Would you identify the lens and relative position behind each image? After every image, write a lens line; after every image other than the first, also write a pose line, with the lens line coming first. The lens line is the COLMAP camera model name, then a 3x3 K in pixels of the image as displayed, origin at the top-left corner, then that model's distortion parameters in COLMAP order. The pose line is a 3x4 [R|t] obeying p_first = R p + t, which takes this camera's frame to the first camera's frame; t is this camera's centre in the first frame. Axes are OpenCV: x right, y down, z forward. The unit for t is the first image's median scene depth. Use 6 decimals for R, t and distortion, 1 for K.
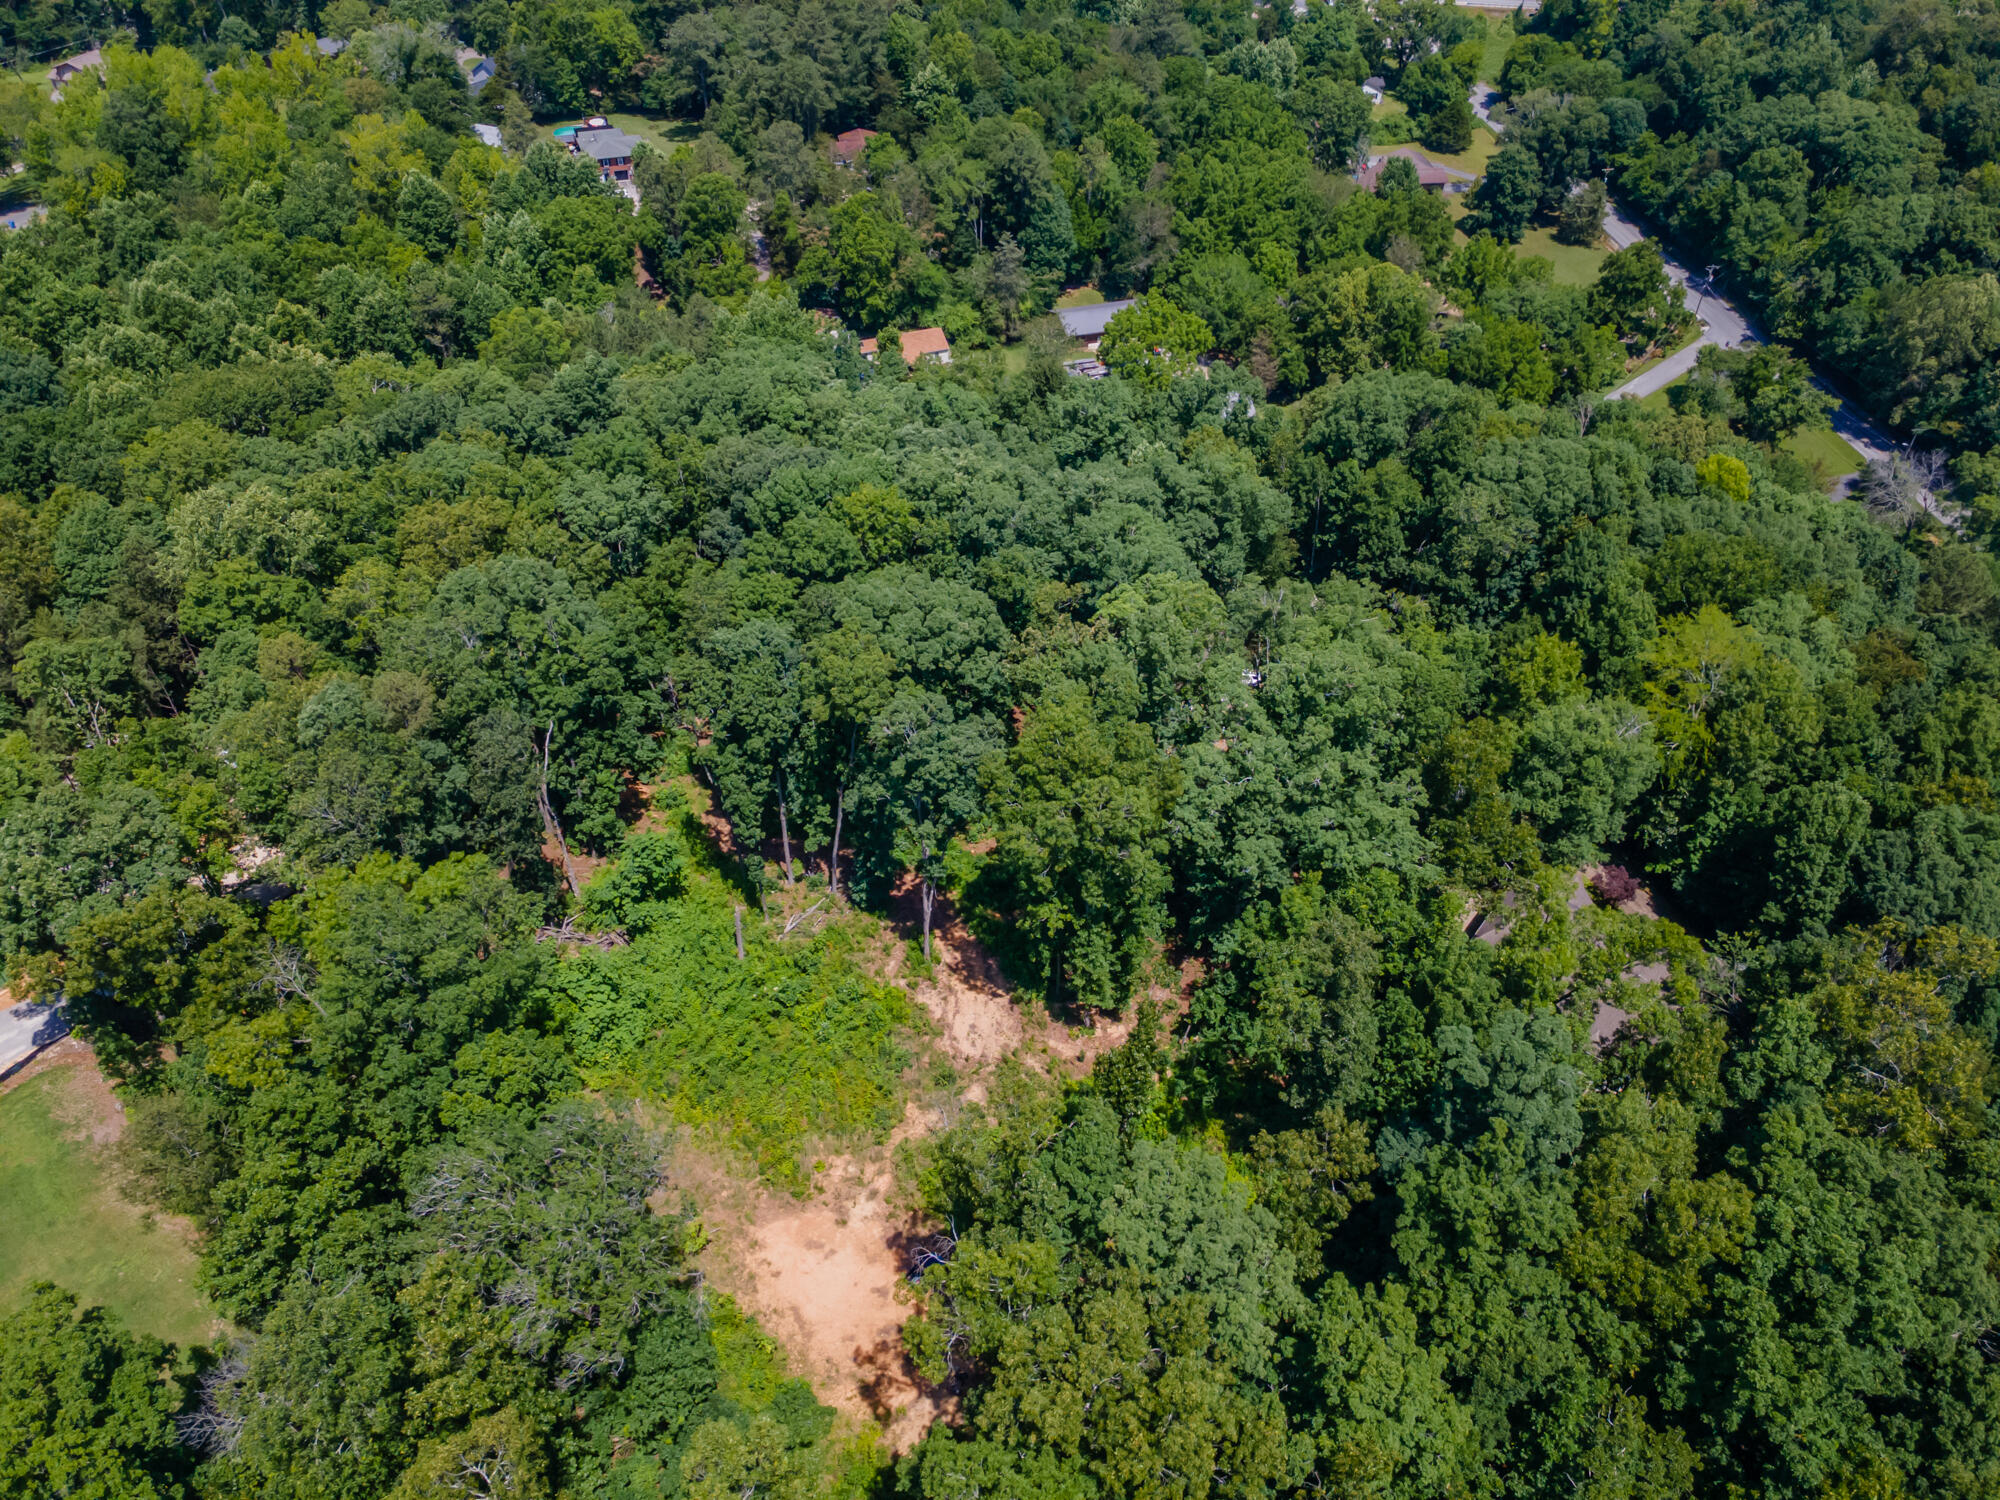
lens RADIAL K [[1422.1, 0, 1000.0], [0, 1422.1, 750.0], [0, 0, 1]] dist [0.004020, 0.023903]
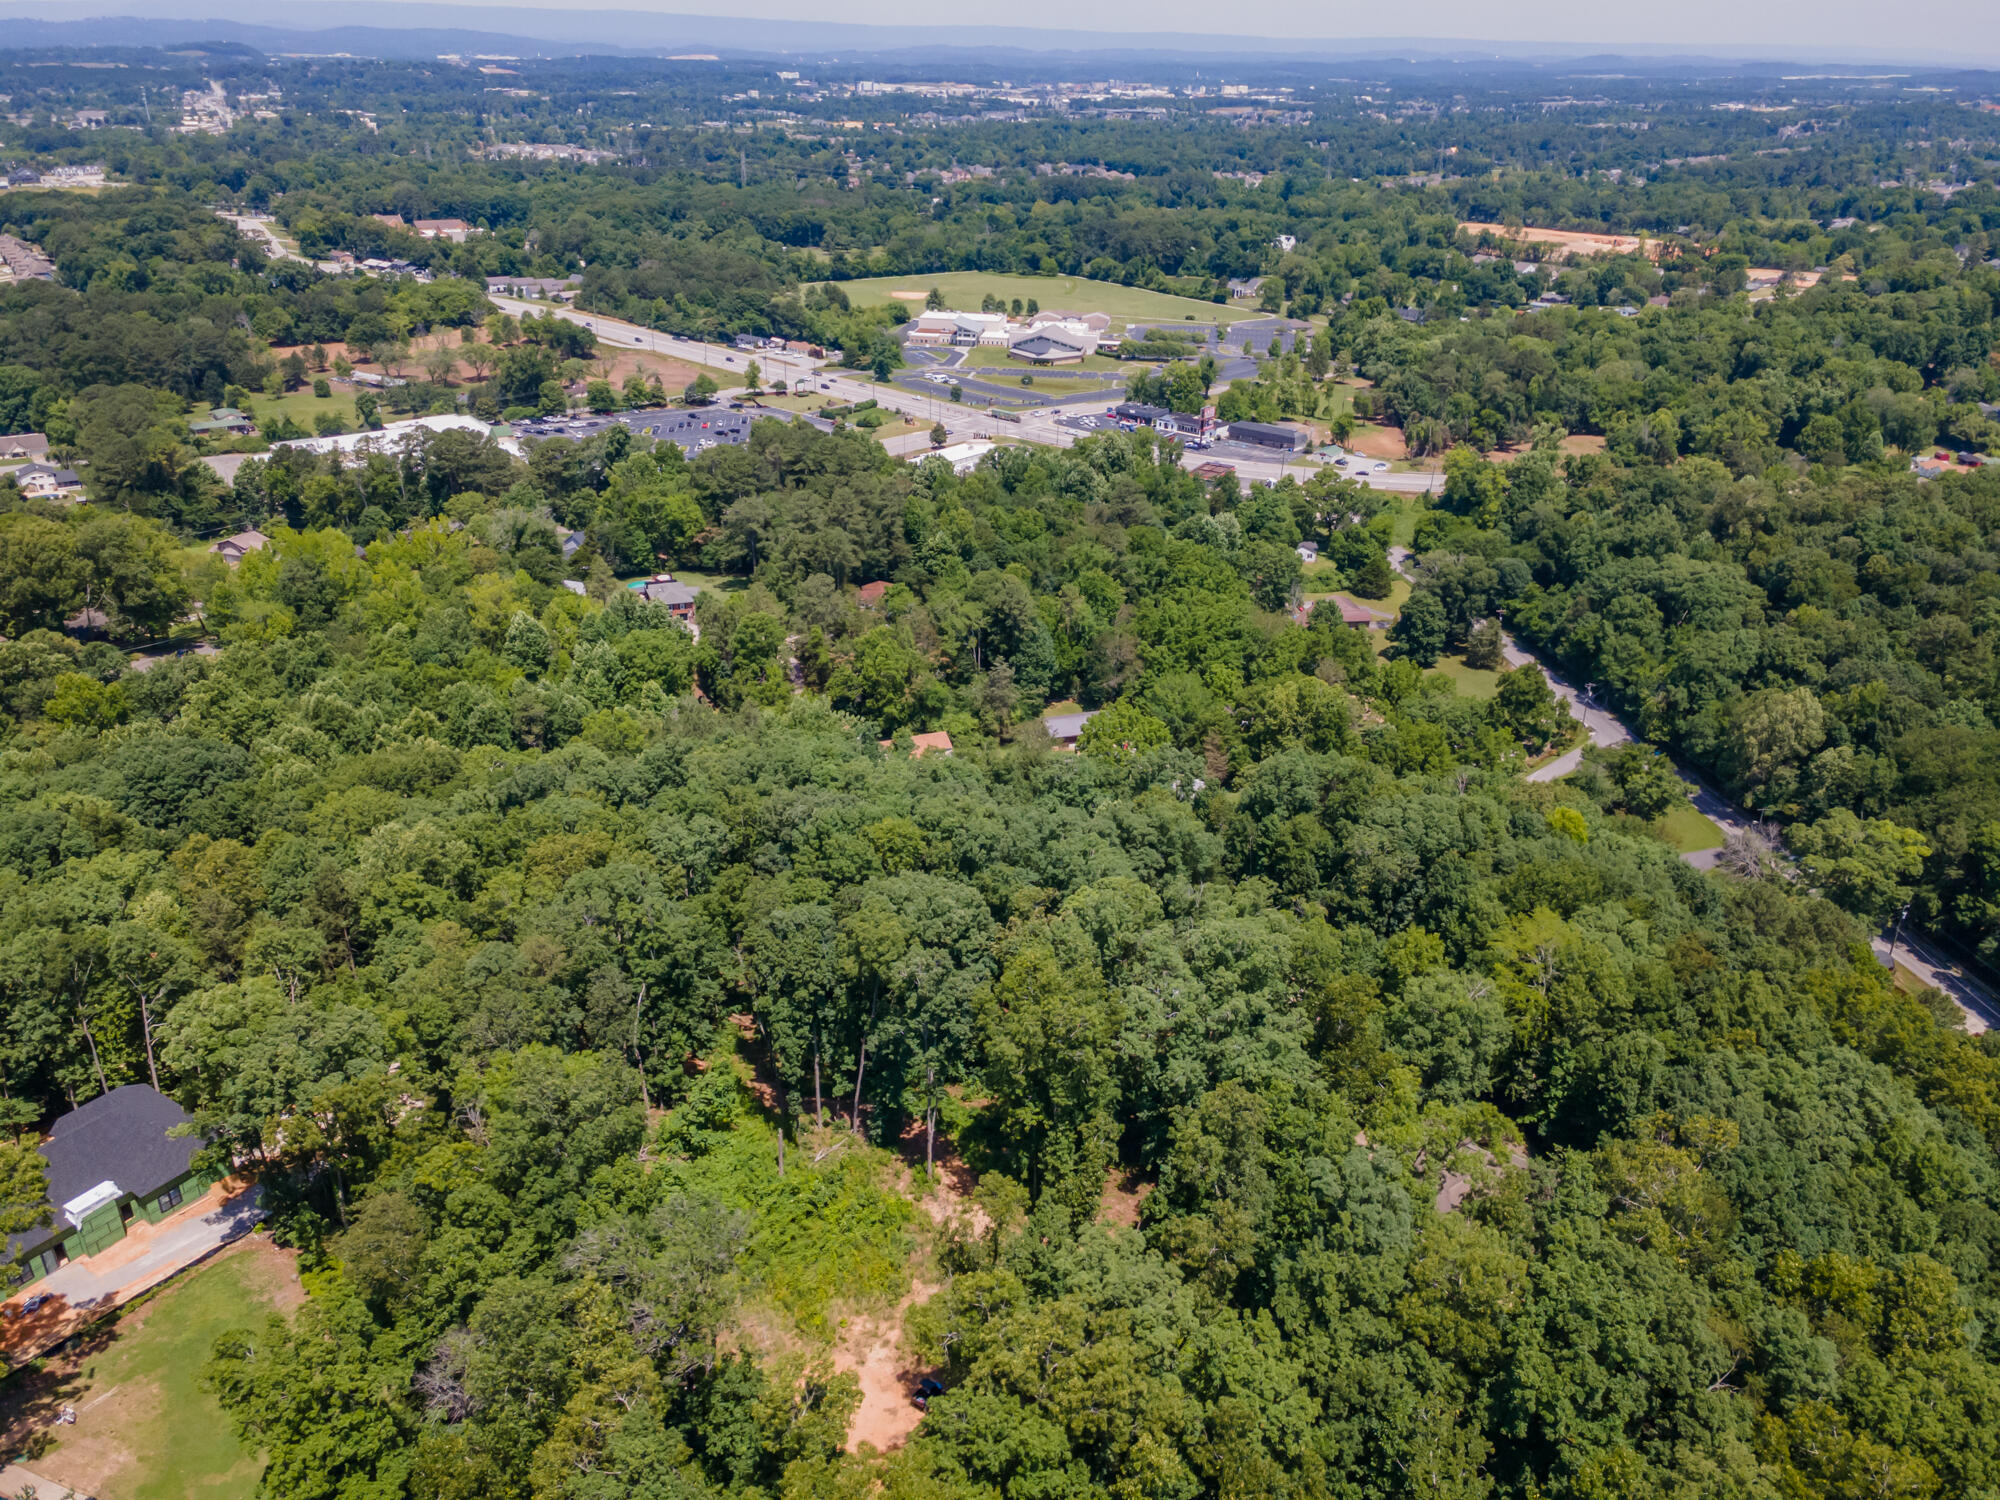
lens RADIAL K [[1413.7, 0, 978.0], [0, 1413.7, 743.3], [0, 0, 1]] dist [0.006162, -0.147101]
pose [[0.999866, -0.002798, -0.016136, 0.008987], [-0.002159, 0.954172, -0.299252, 0.118868], [0.016234, 0.299246, 0.954038, -0.224553]]
